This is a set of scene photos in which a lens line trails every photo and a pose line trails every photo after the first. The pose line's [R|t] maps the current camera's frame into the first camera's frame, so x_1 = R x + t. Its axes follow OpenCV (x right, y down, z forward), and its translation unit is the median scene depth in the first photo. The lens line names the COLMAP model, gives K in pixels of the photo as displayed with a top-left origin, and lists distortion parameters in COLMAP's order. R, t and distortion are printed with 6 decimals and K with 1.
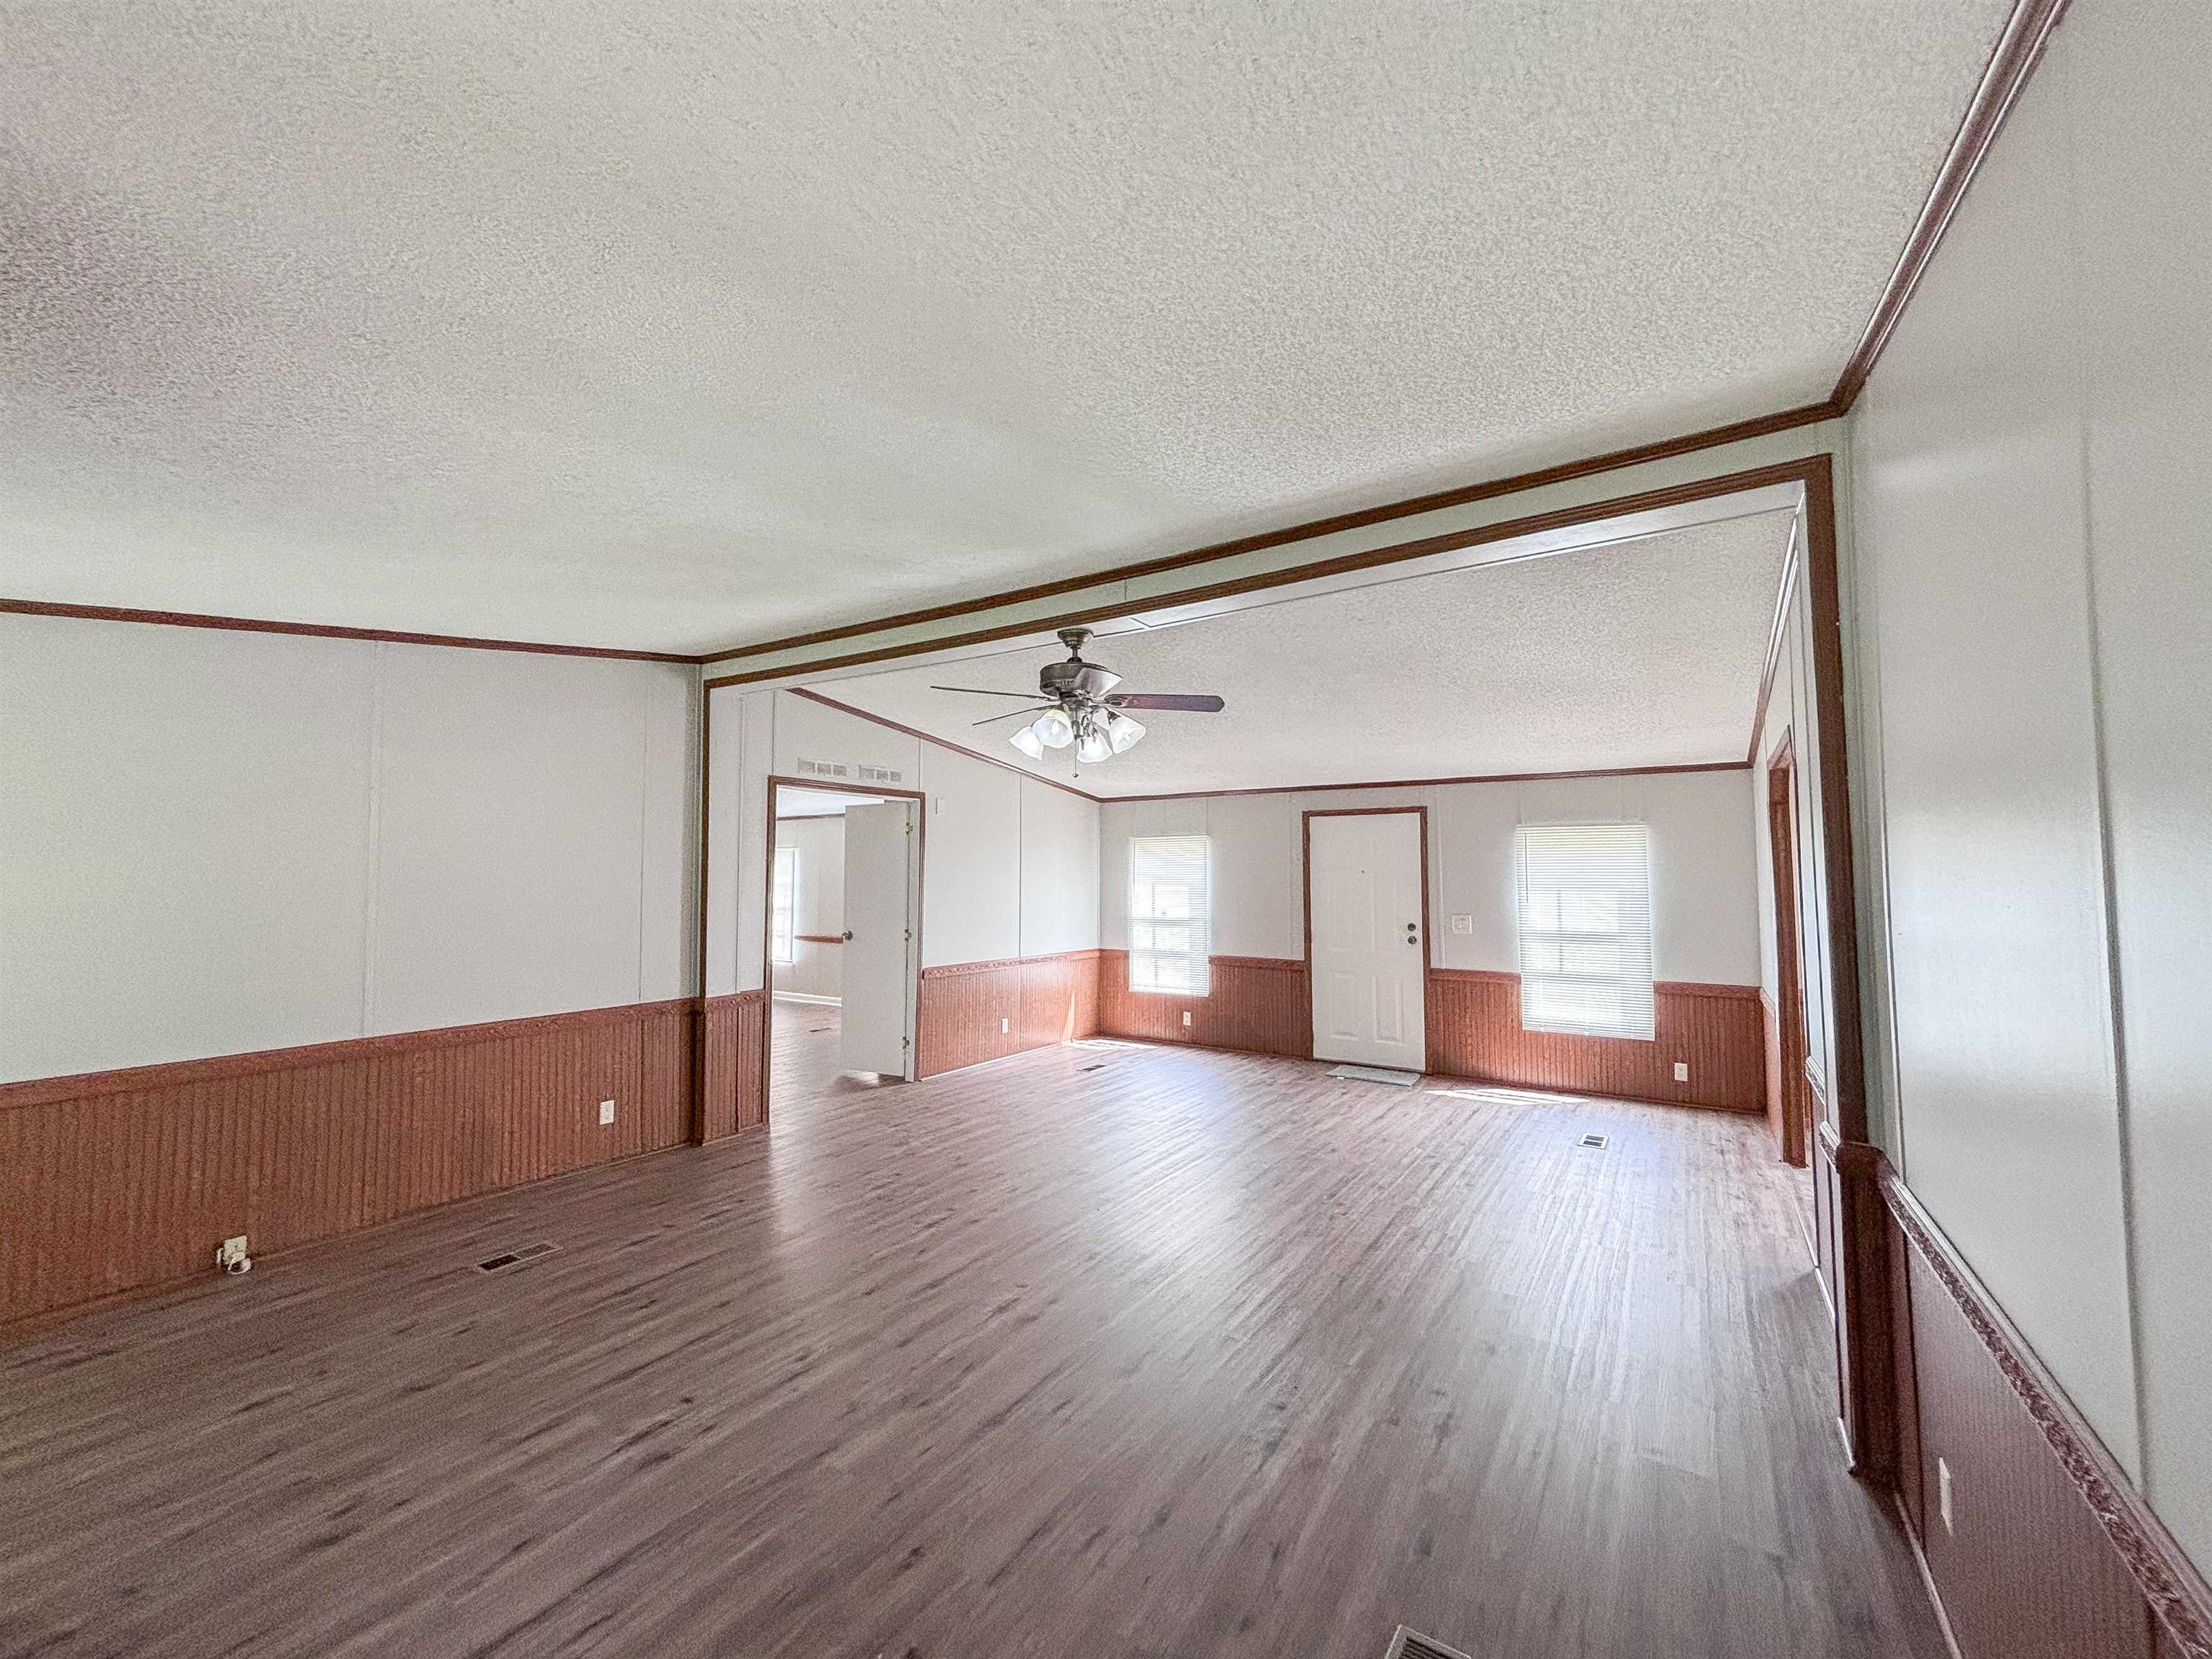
lens RADIAL K [[898.1, 0, 1111.7], [0, 898.1, 827.2], [0, 0, 1]] dist [0.002402, 0.000558]
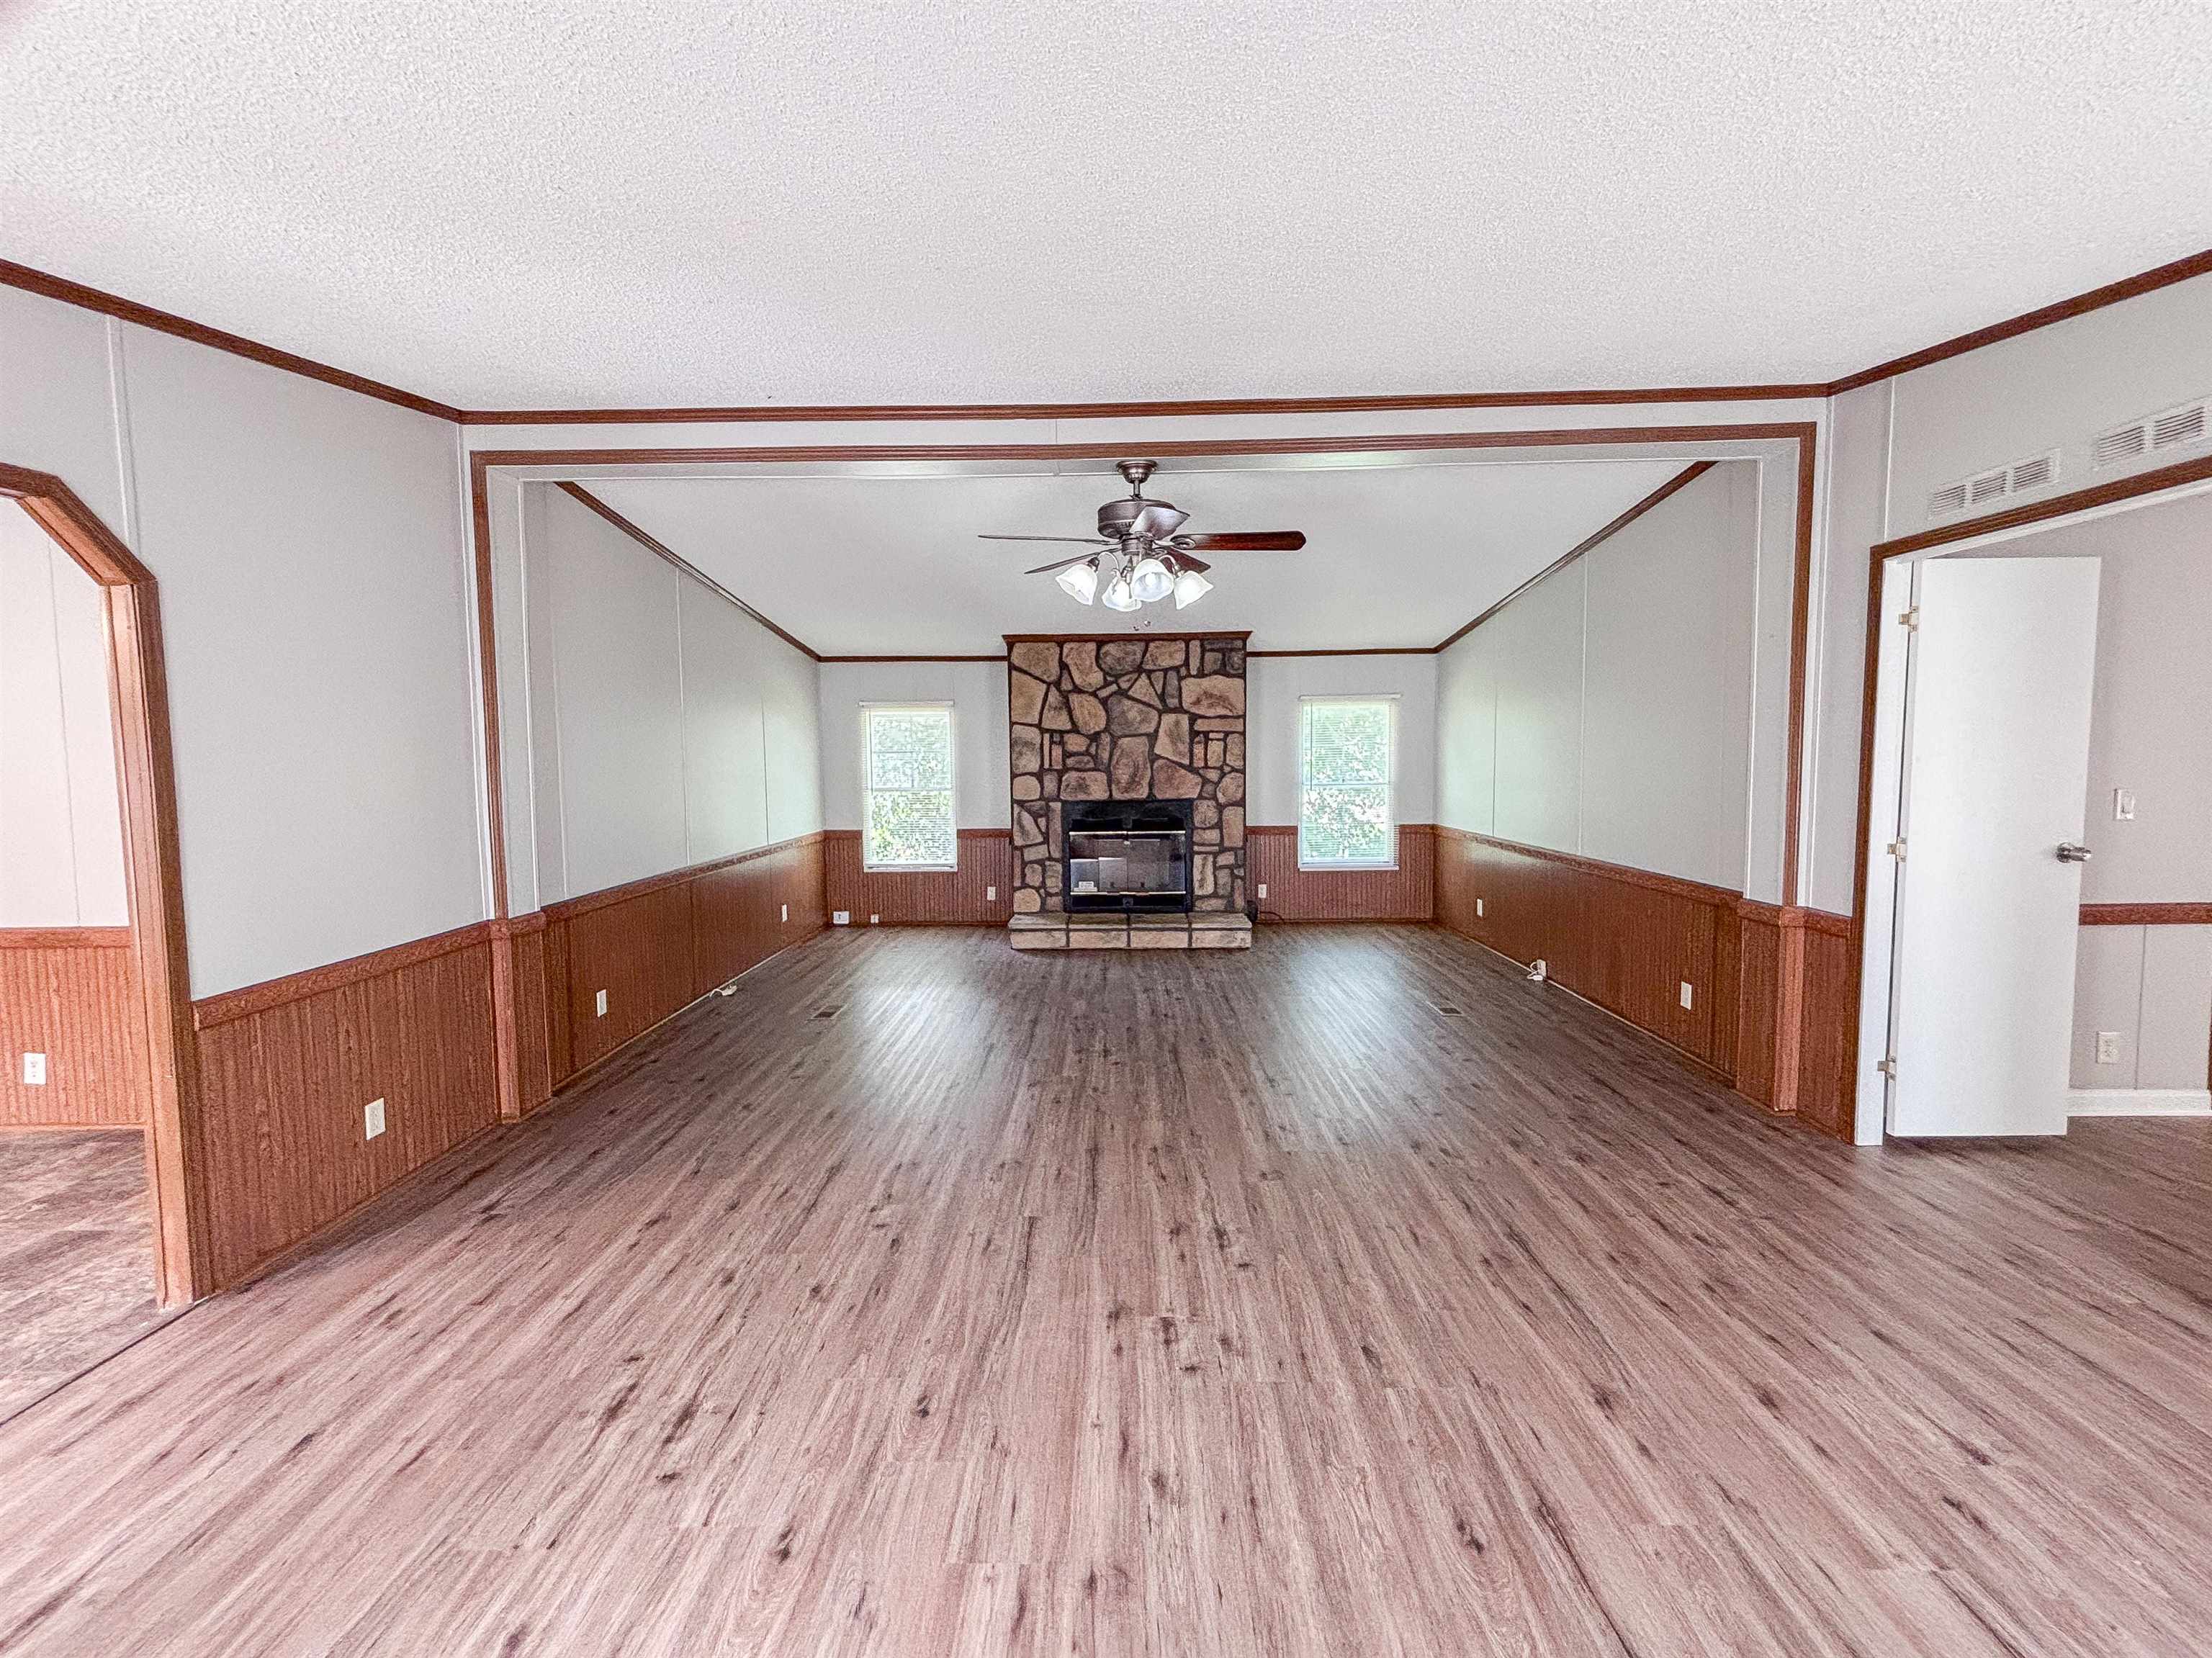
lens RADIAL K [[898.0, 0, 1109.2], [0, 898.0, 831.6], [0, 0, 1]] dist [0.002402, 0.000558]
pose [[-0.841466, 0.061243, -0.536828, 0.380033], [0.042450, 0.997978, 0.047313, 0.083566], [0.538640, 0.017024, -0.842364, 1.388626]]
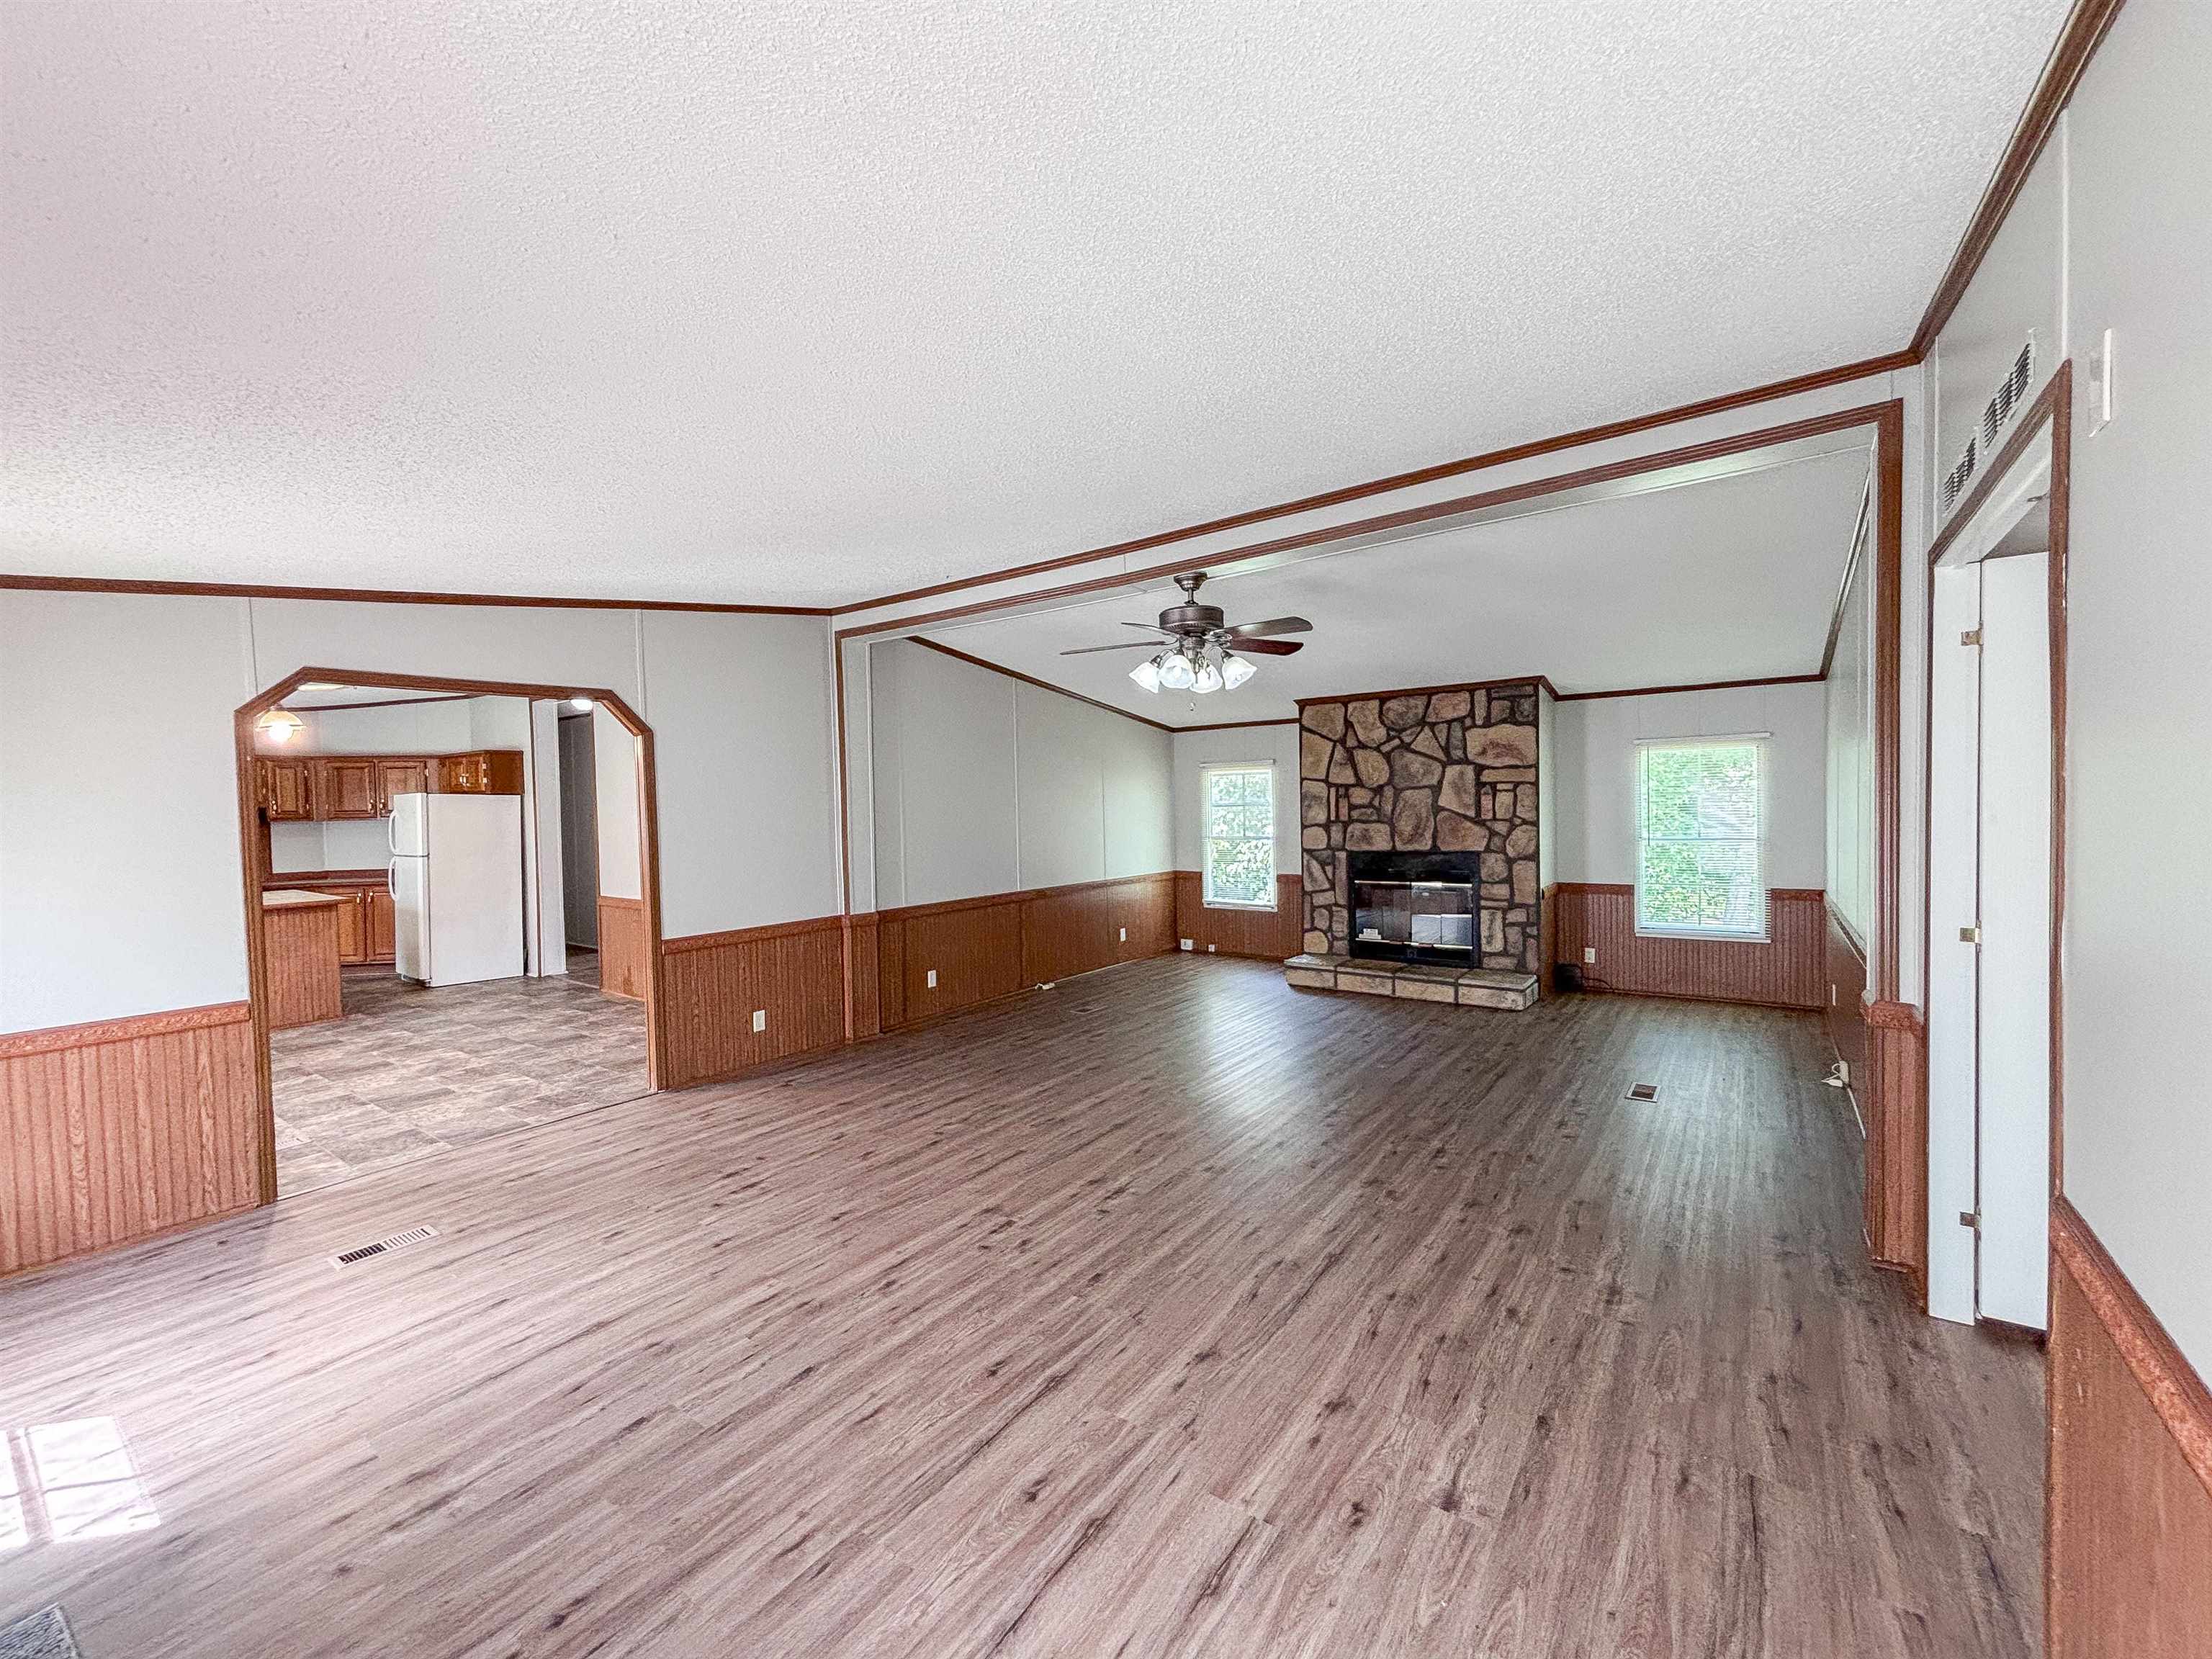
lens RADIAL K [[898.1, 0, 1125.9], [0, 898.1, 845.2], [0, 0, 1]] dist [0.002402, 0.000558]
pose [[-0.999029, 0.021979, 0.038185, 0.002822], [0.021609, 0.999716, -0.010082, 0.096882], [-0.038395, -0.009248, -0.999220, 1.664792]]
